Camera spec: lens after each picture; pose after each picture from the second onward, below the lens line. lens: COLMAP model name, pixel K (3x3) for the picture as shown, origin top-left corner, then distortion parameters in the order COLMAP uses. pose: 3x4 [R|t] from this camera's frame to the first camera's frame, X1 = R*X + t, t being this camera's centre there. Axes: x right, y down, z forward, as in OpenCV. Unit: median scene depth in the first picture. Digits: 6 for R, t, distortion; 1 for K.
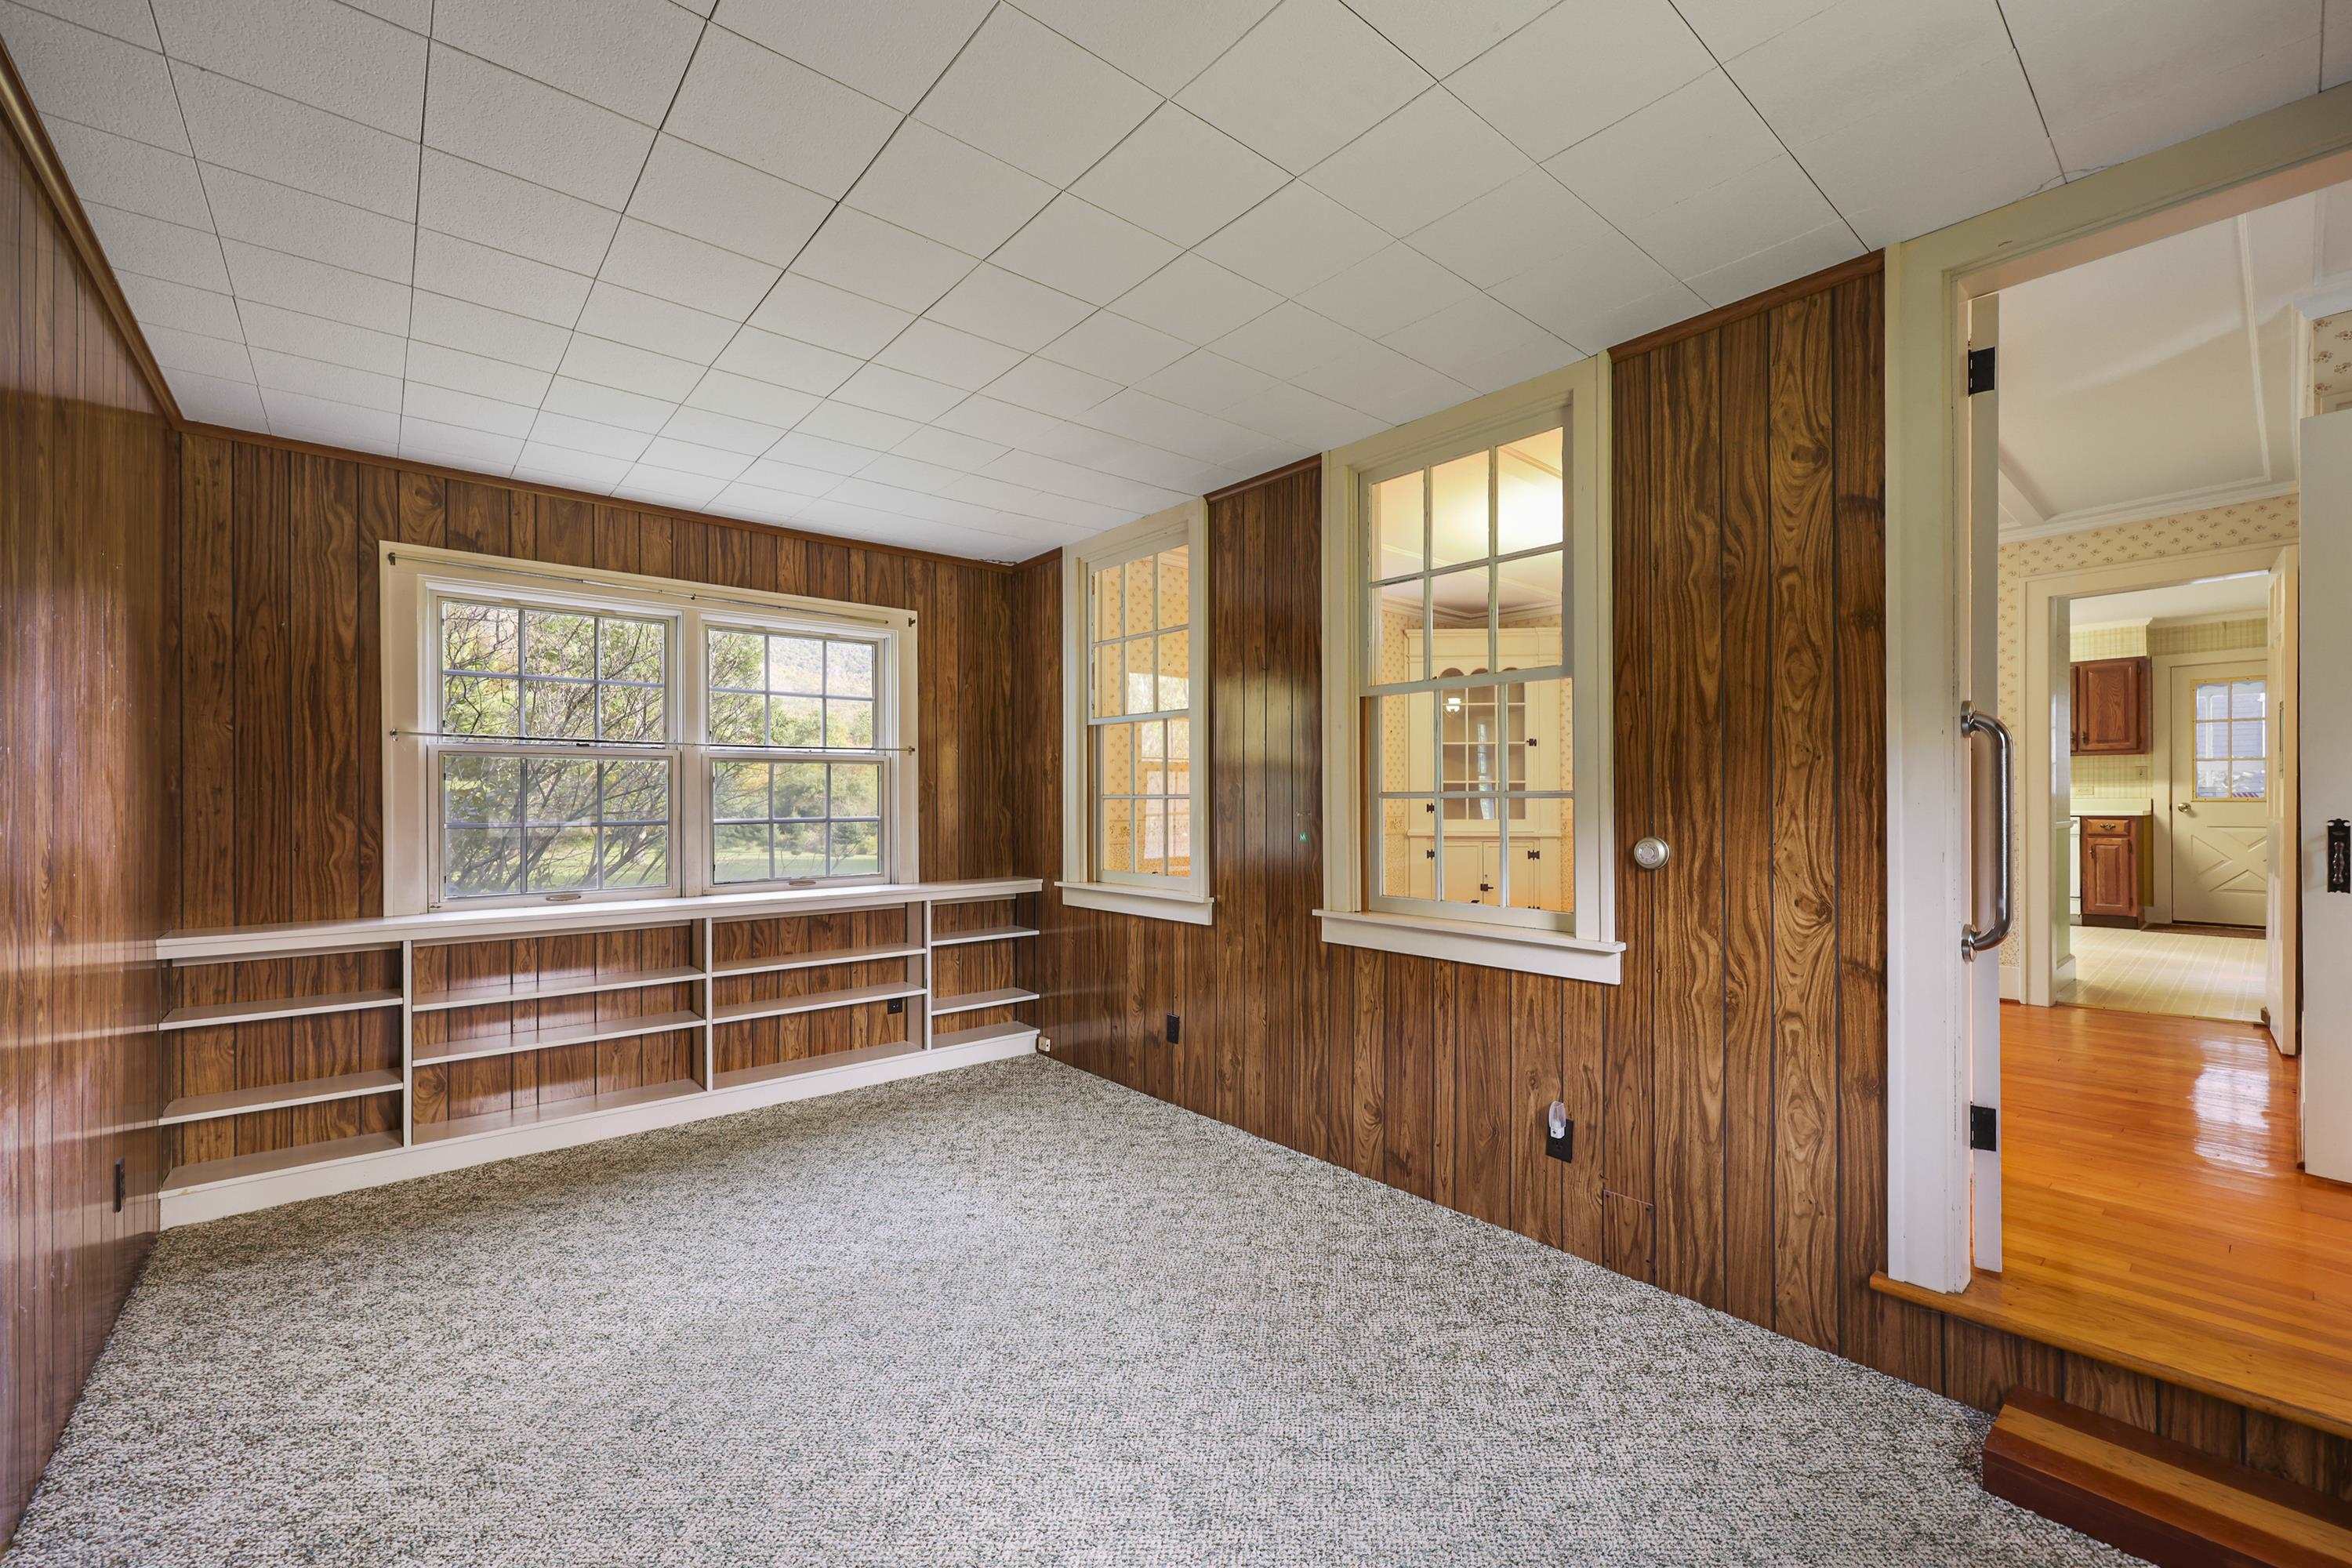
lens RADIAL K [[958.9, 0, 1175.5], [0, 958.9, 797.0], [0, 0, 1]] dist [0.000488, 0.000361]
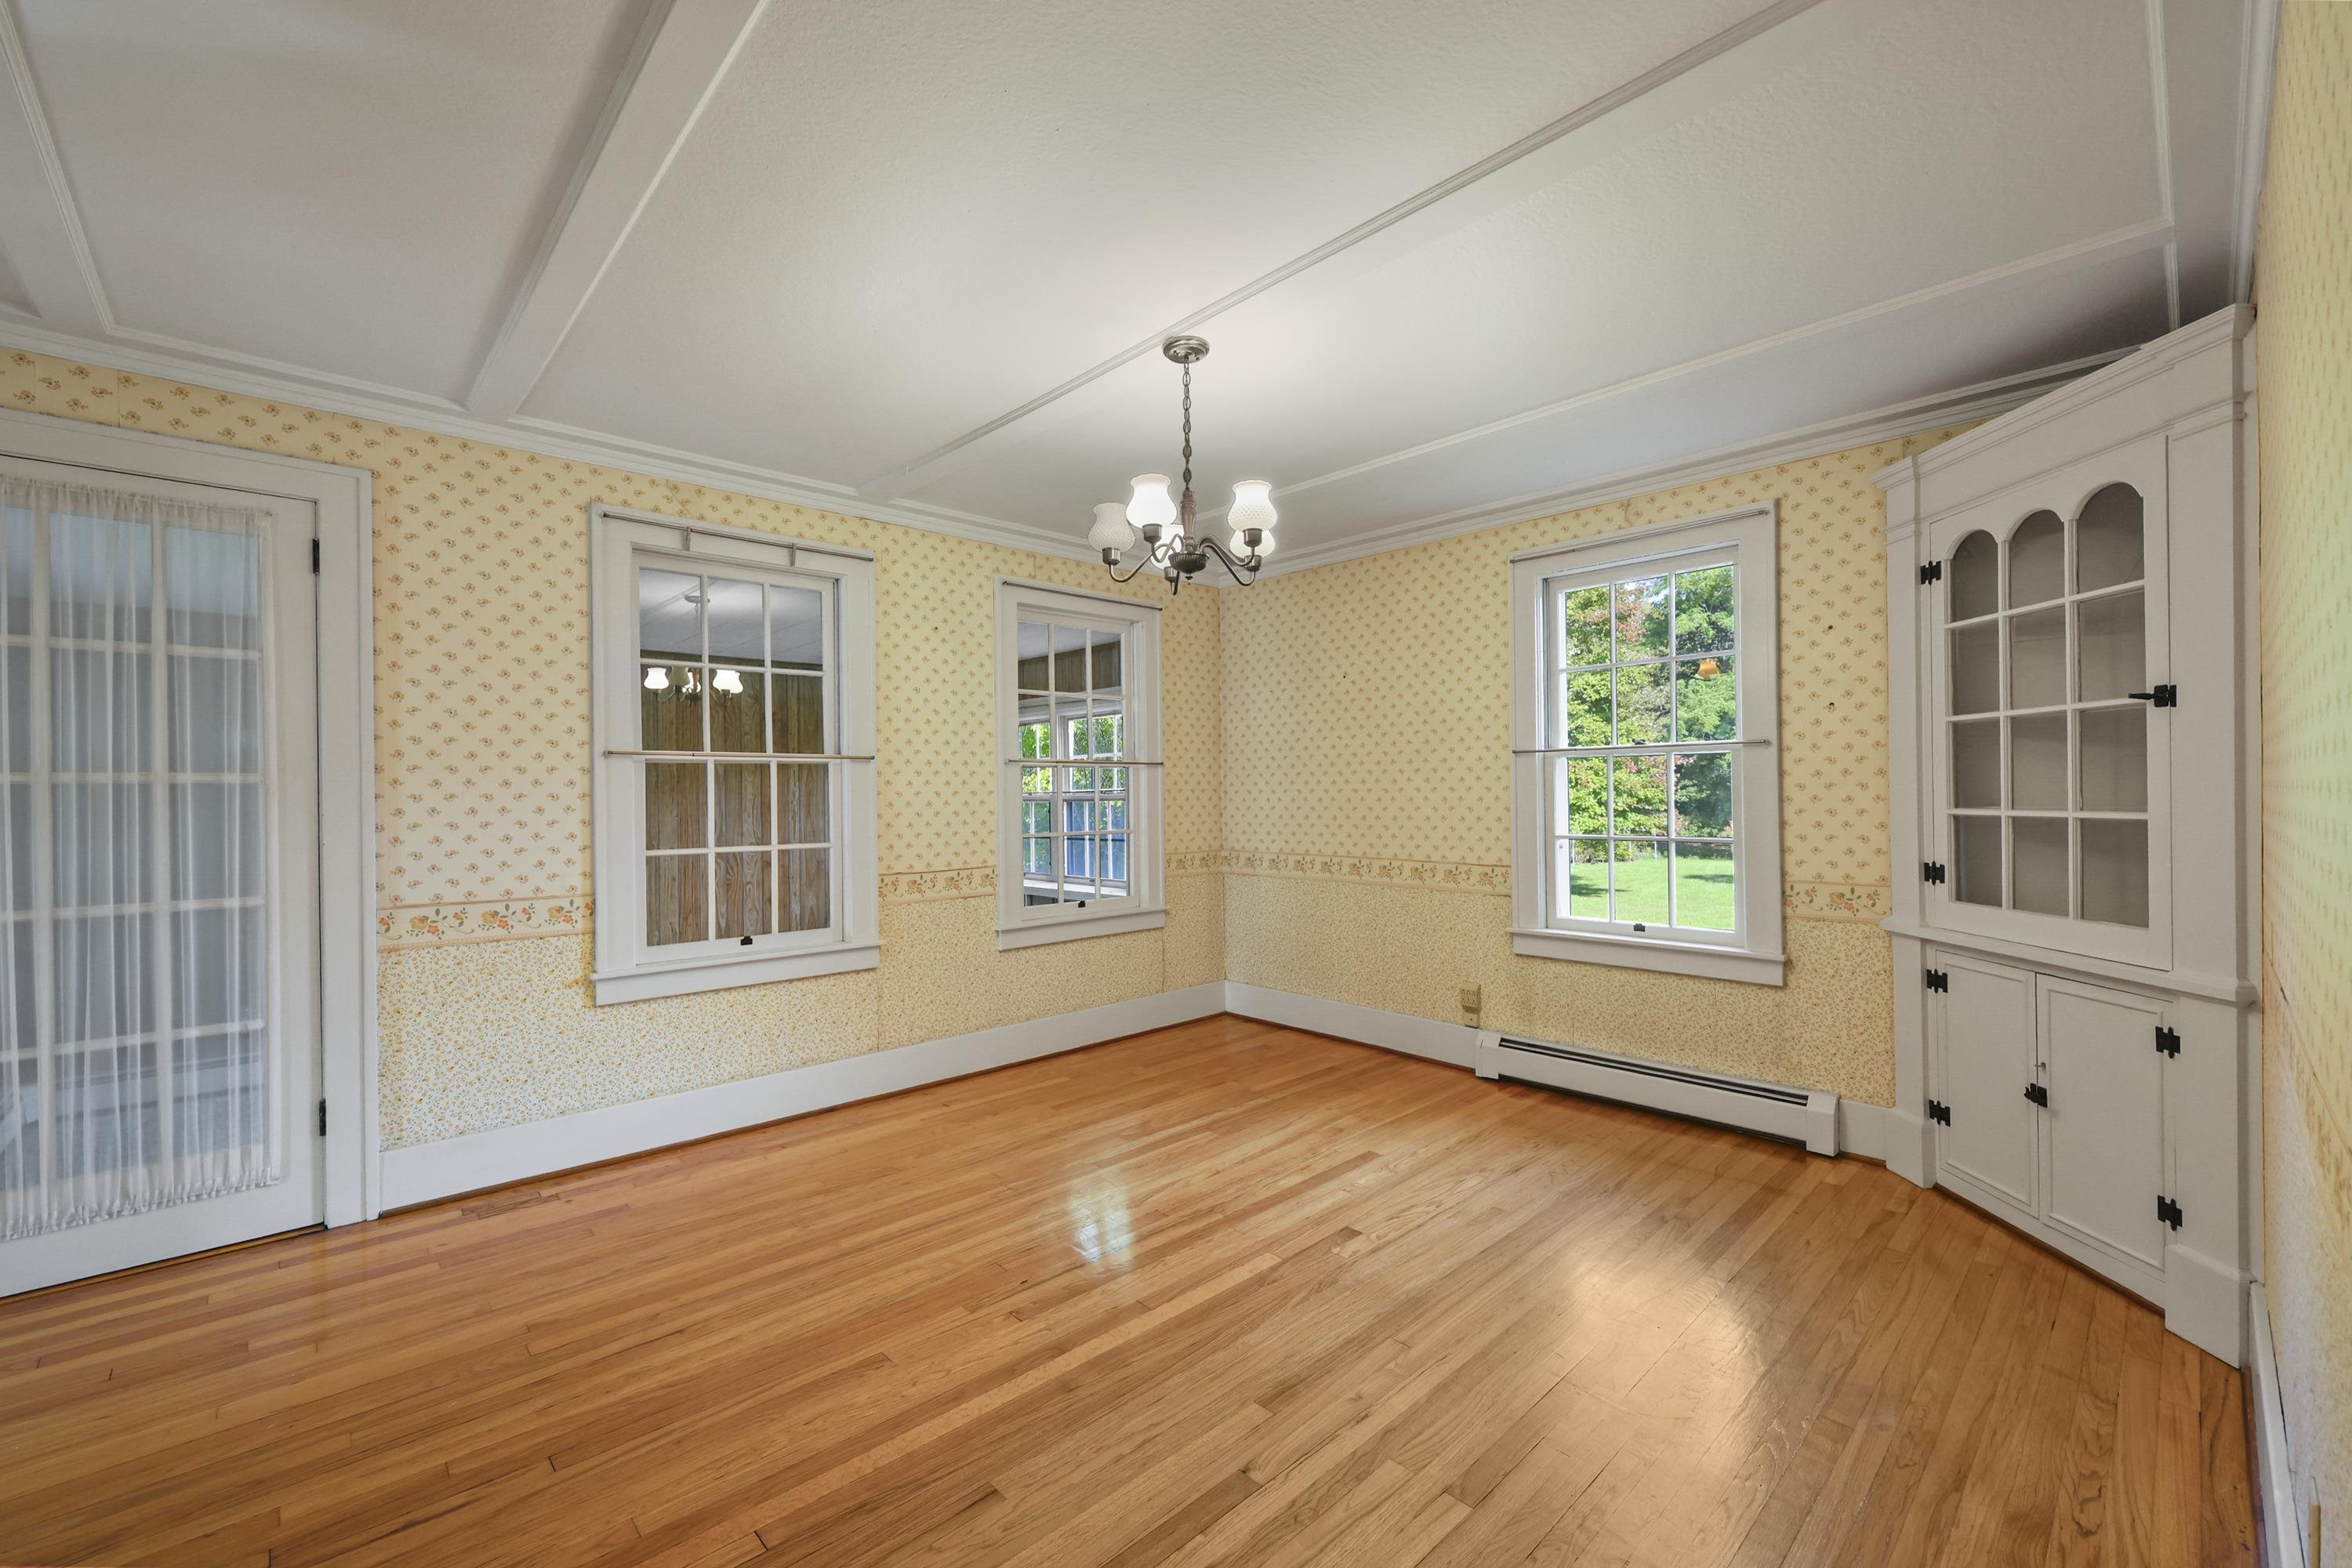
lens RADIAL K [[958.9, 0, 1189.1], [0, 958.9, 797.0], [0, 0, 1]] dist [0.000488, 0.000361]
pose [[0.052543, 0.003509, -0.998612, 0.676311], [0.011835, 0.999921, 0.004136, -0.027759], [0.998549, -0.012036, 0.052498, 0.645922]]
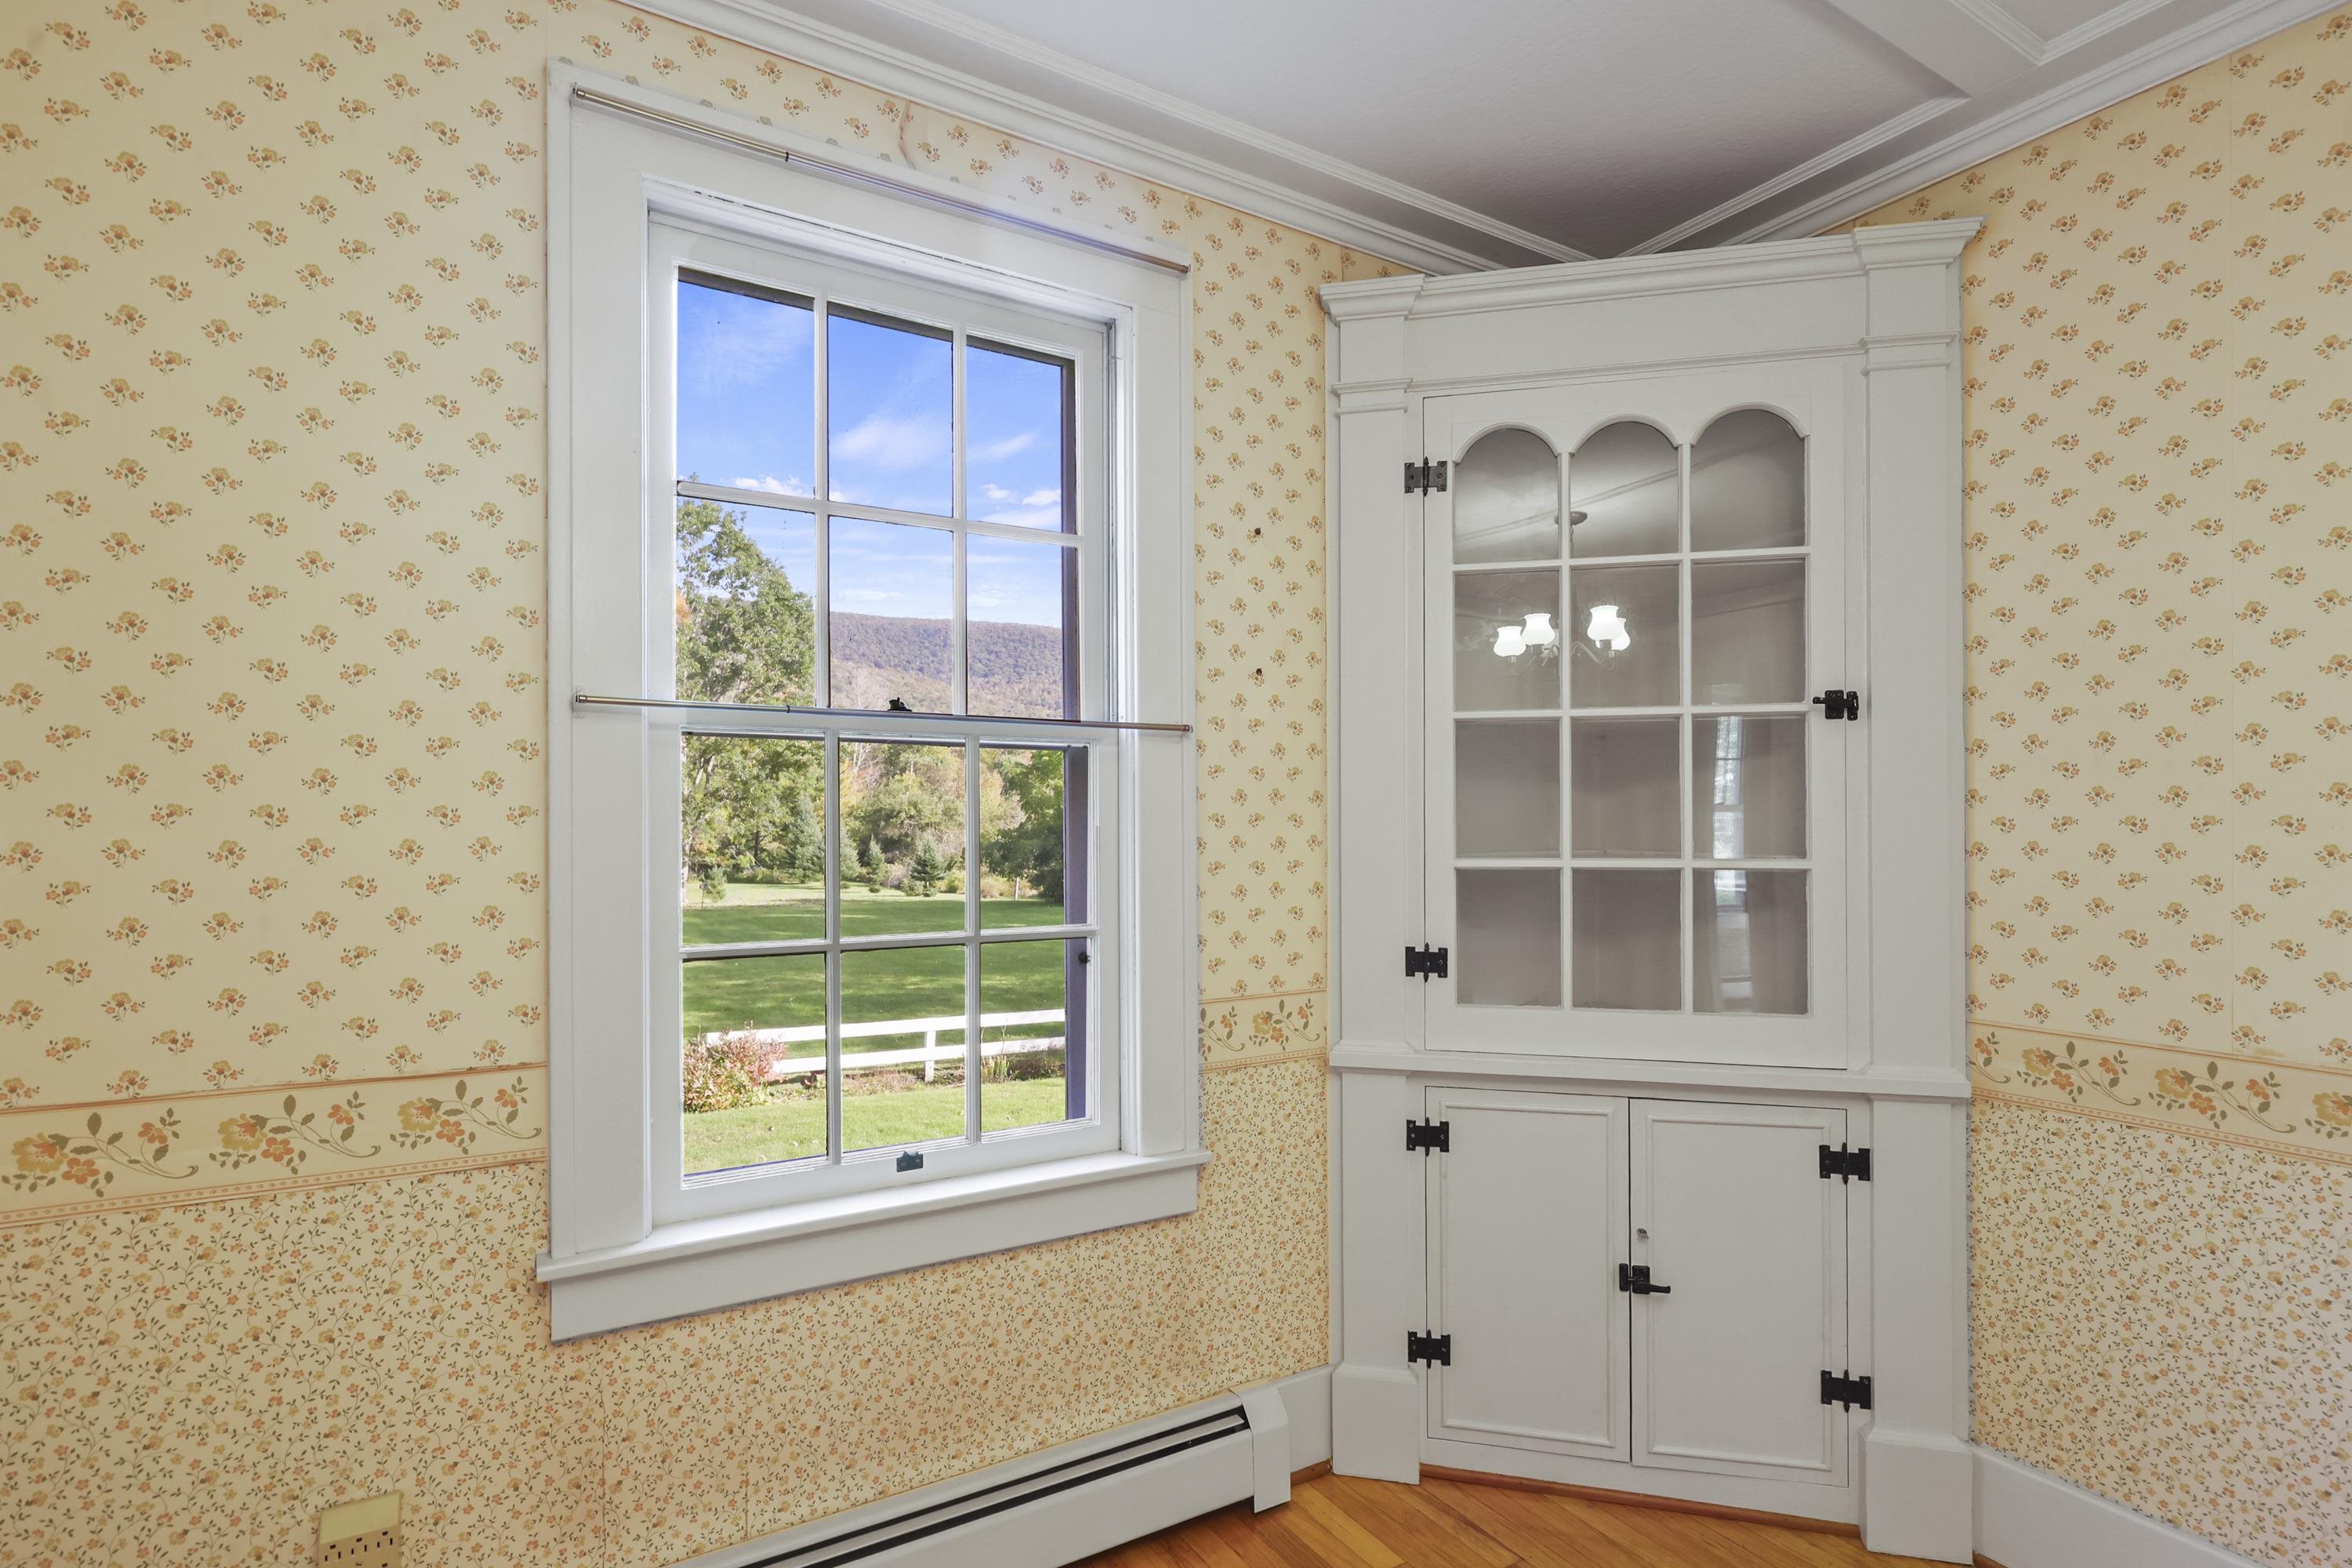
lens RADIAL K [[1139.6, 0, 1182.4], [0, 1139.6, 820.2], [0, 0, 1]] dist [-0.002128, 0.000178]
pose [[0.986744, -0.000281, -0.162281, 0.251099], [0.000378, 1.000000, 0.000569, -0.027517], [0.162281, -0.000623, 0.986744, 0.678830]]
